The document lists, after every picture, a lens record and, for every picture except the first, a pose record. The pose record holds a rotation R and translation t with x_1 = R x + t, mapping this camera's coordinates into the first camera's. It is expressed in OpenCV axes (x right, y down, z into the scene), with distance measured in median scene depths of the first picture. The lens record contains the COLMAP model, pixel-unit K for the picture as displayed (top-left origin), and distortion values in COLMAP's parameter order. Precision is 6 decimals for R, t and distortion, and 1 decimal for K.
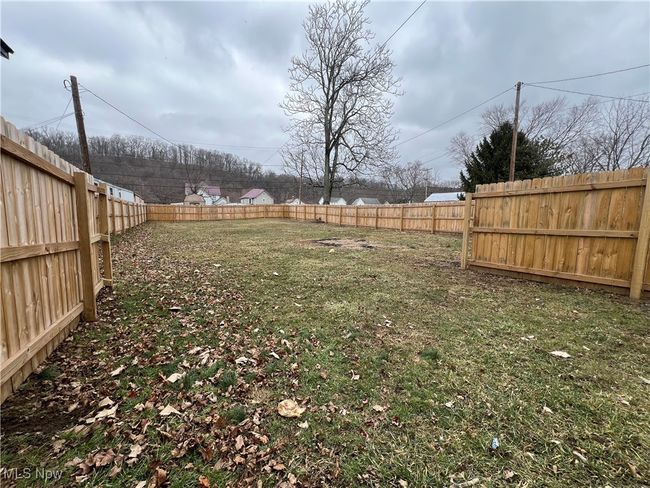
lens RADIAL K [[259.3, 0, 324.3], [0, 259.3, 246.9], [0, 0, 1]] dist [-0.004269, -0.000225]
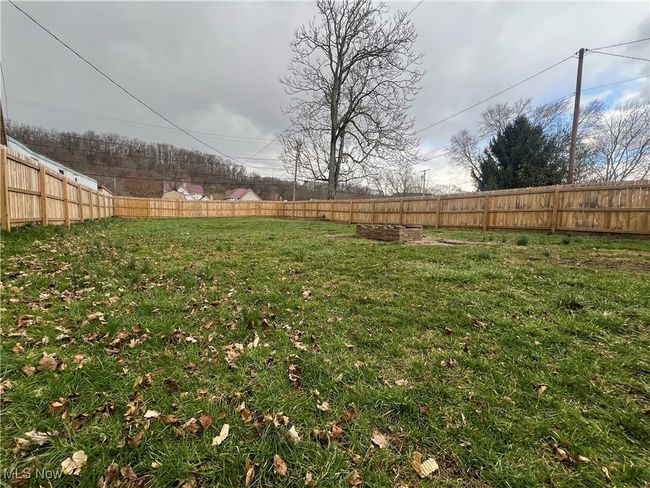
lens RADIAL K [[262.7, 0, 325.6], [0, 262.7, 242.3], [0, 0, 1]] dist [0.000566, -0.000117]
pose [[0.998056, 0.006623, 0.061968, -0.062386], [-0.004479, 0.999389, -0.034660, 0.007787], [-0.062160, 0.034316, 0.997476, 0.126878]]
